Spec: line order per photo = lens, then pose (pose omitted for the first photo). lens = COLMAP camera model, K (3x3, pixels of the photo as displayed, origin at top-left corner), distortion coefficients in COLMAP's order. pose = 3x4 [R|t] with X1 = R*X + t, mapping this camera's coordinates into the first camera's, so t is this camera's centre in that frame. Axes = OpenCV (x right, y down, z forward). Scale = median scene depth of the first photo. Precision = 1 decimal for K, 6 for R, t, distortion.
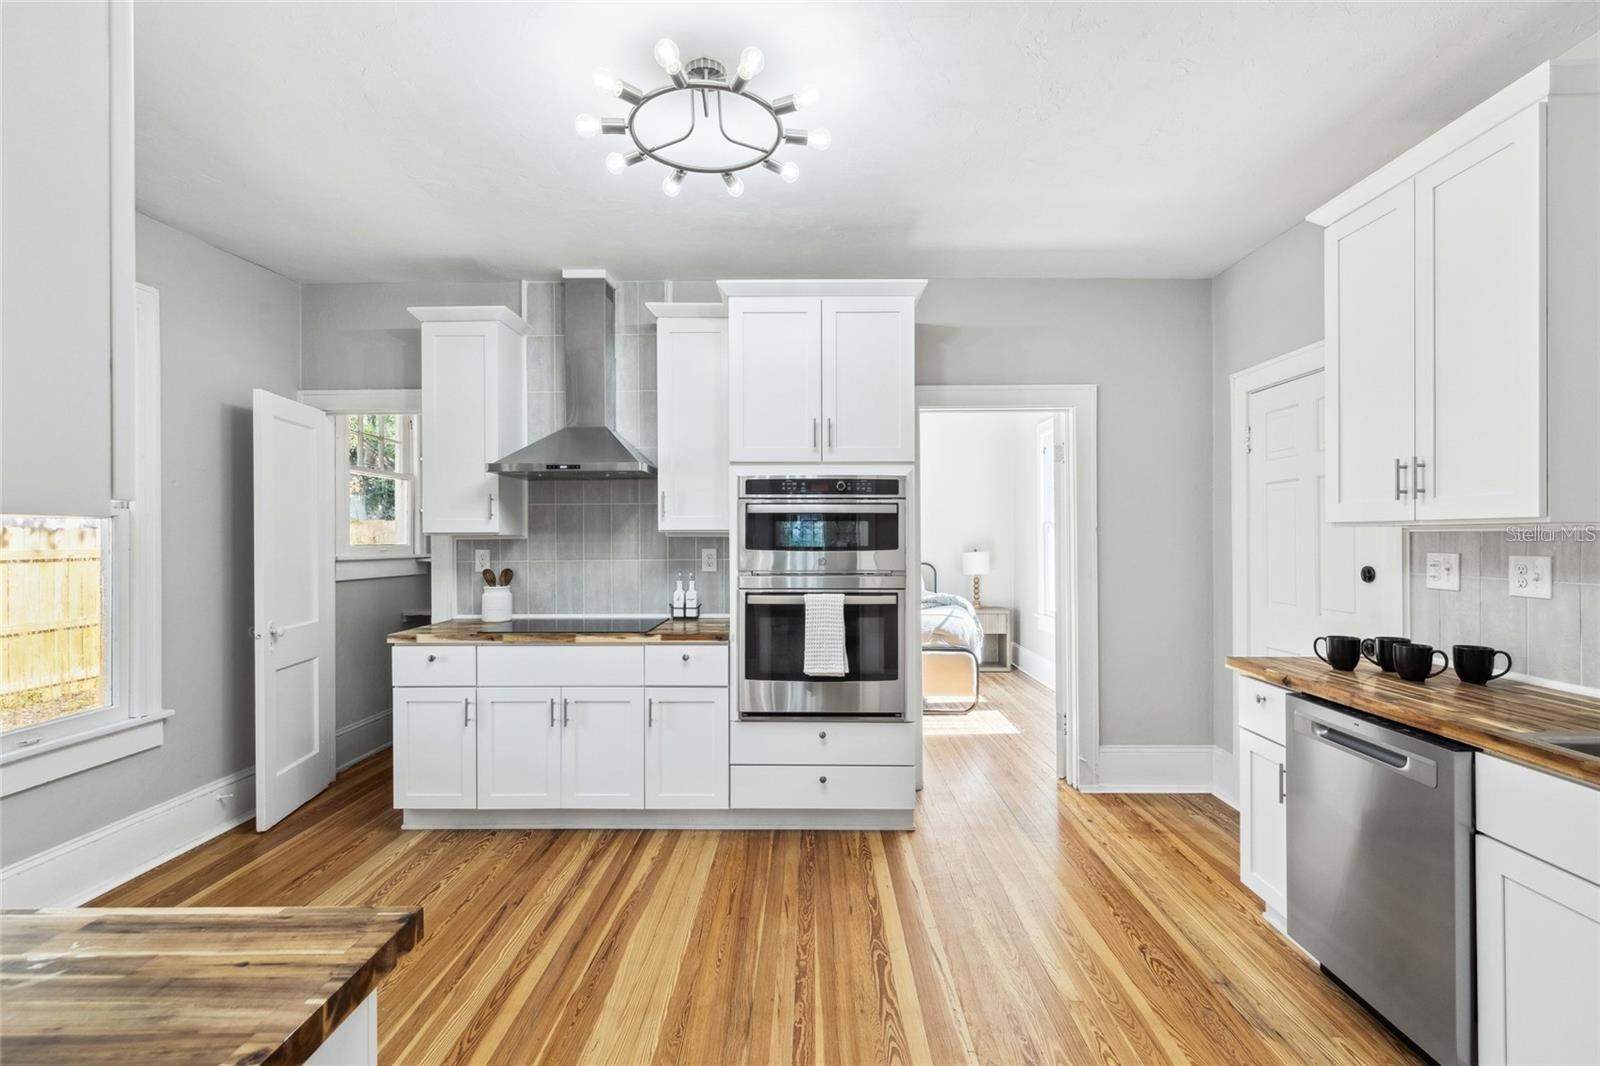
lens RADIAL K [[729.8, 0, 799.1], [0, 729.8, 532.6], [0, 0, 1]] dist [0.008387, -0.001926]
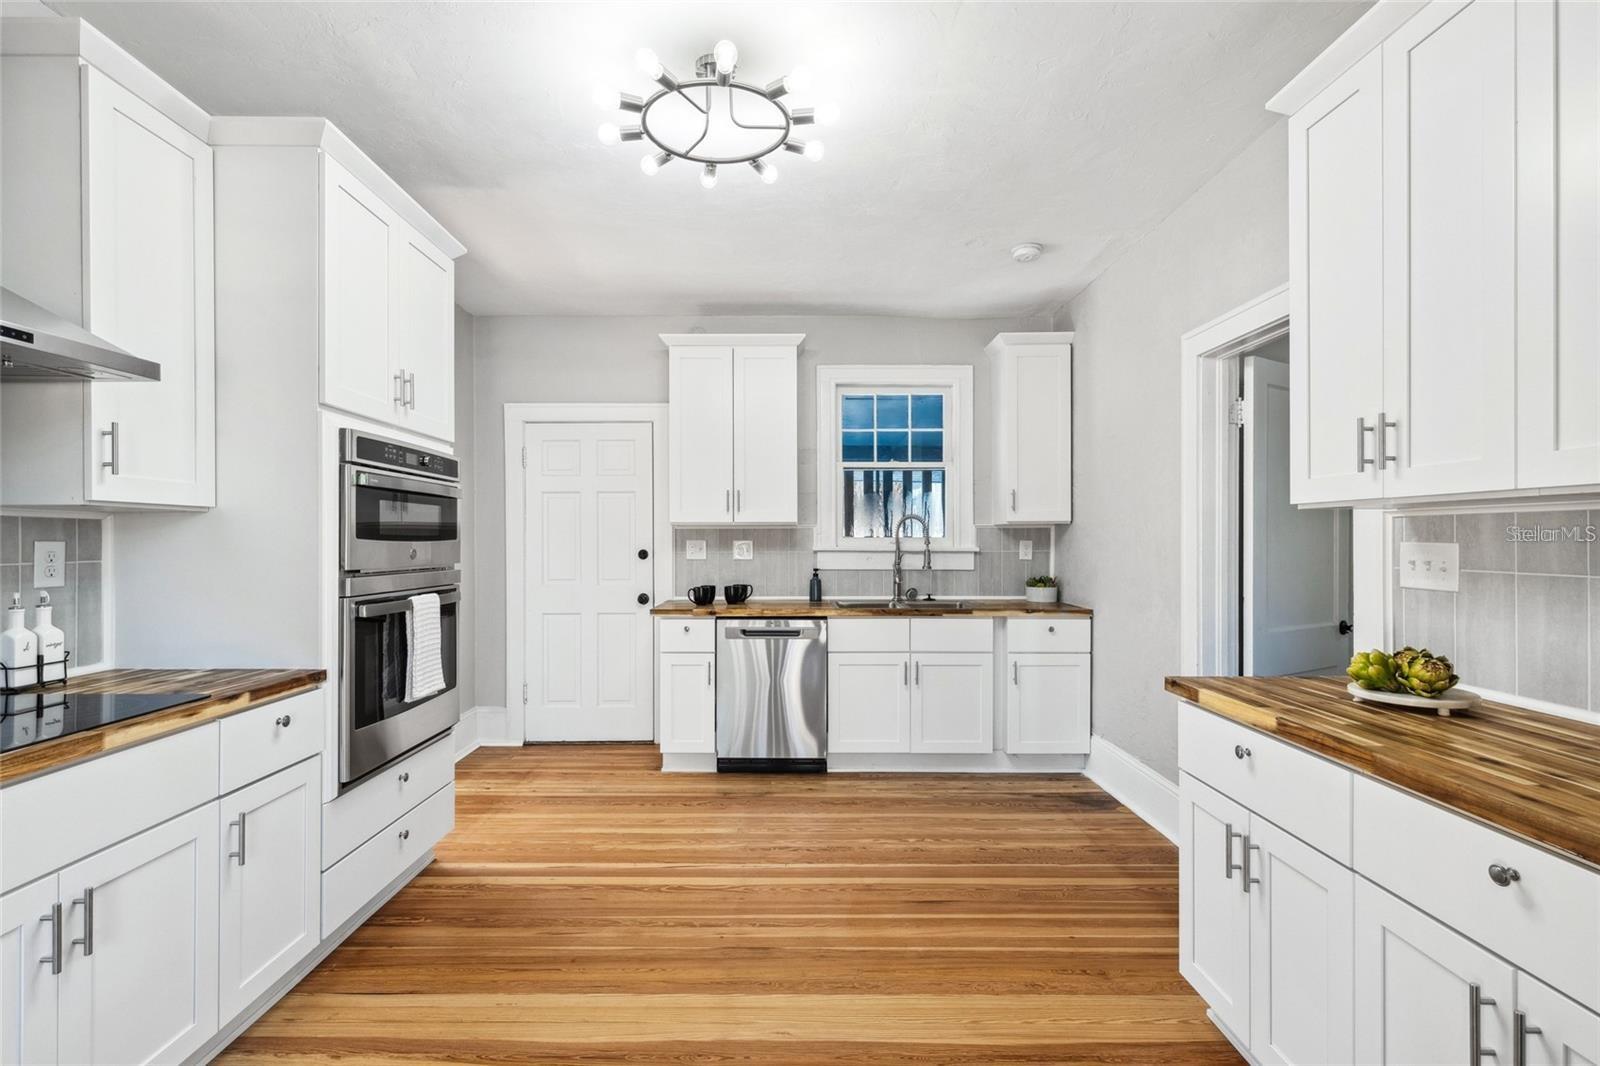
lens RADIAL K [[729.8, 0, 786.4], [0, 729.8, 539.9], [0, 0, 1]] dist [0.008387, -0.001926]
pose [[-0.013114, 0.005056, 0.999901, -0.753758], [-0.001734, 0.999986, -0.005079, 0.027059], [-0.999913, -0.001801, -0.013105, 0.602991]]
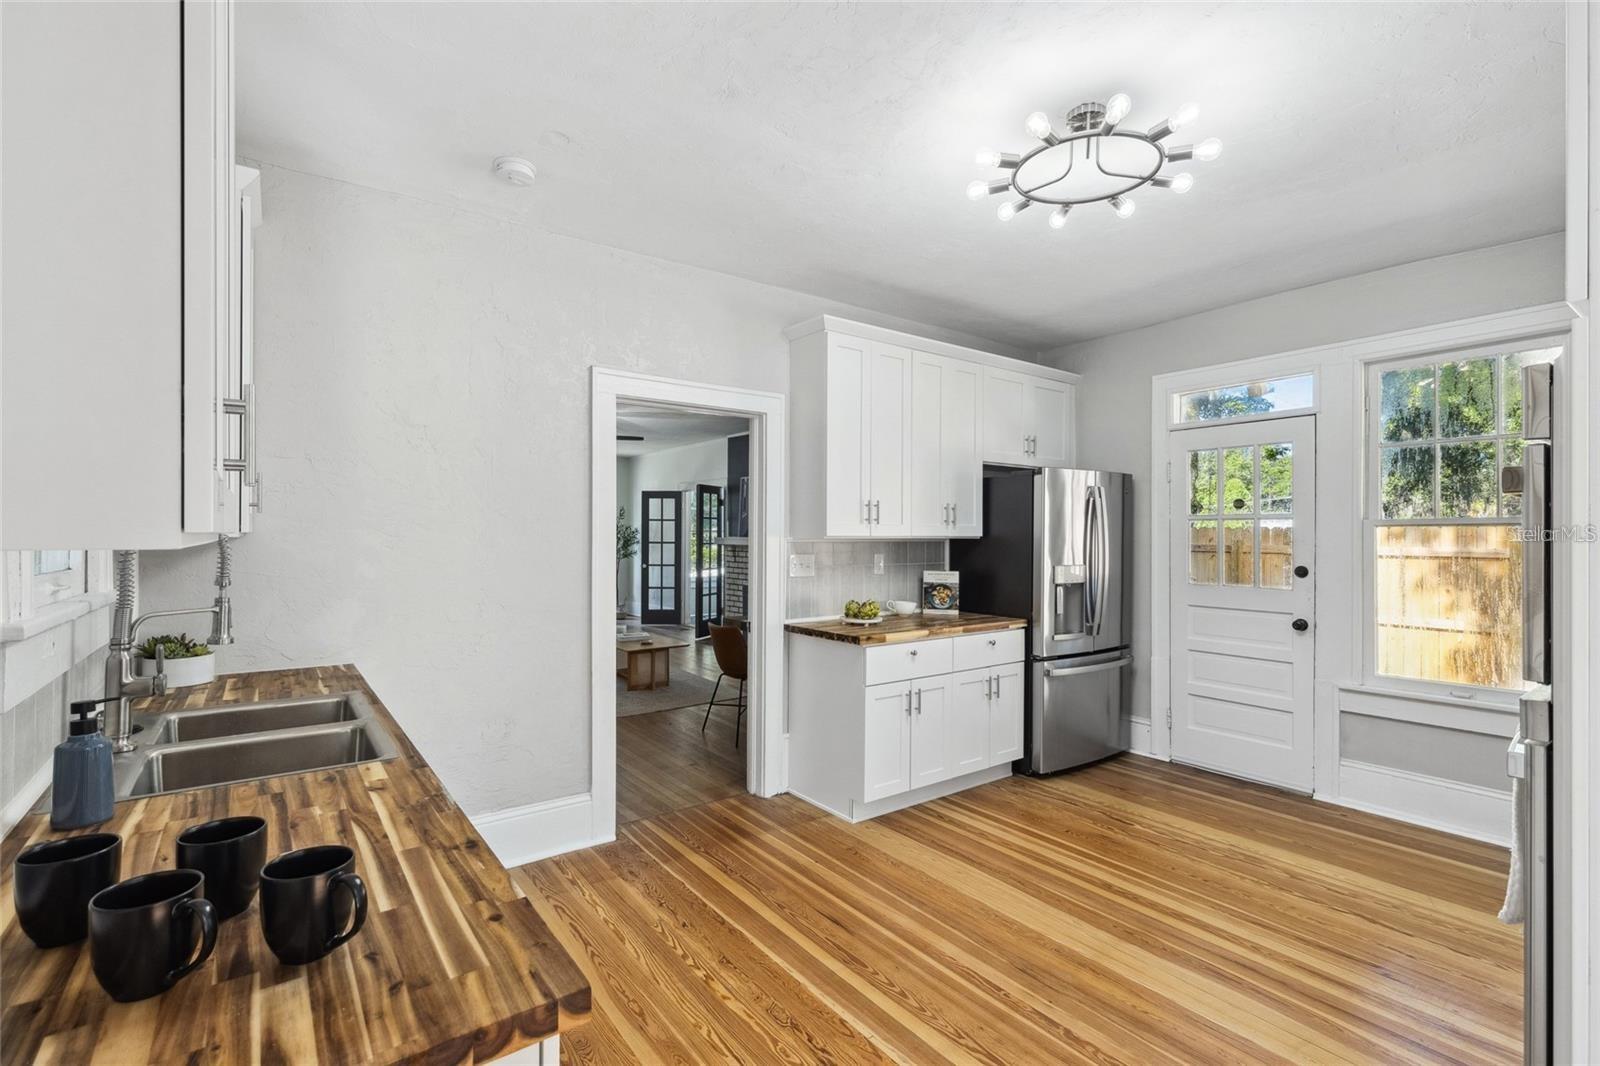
lens RADIAL K [[729.8, 0, 797.6], [0, 729.8, 533.8], [0, 0, 1]] dist [0.008387, -0.001926]
pose [[-0.793539, 0.003223, -0.608511, 0.565670], [0.003195, 0.999994, 0.001131, -0.010462], [0.608511, -0.001046, -0.793545, 1.047676]]
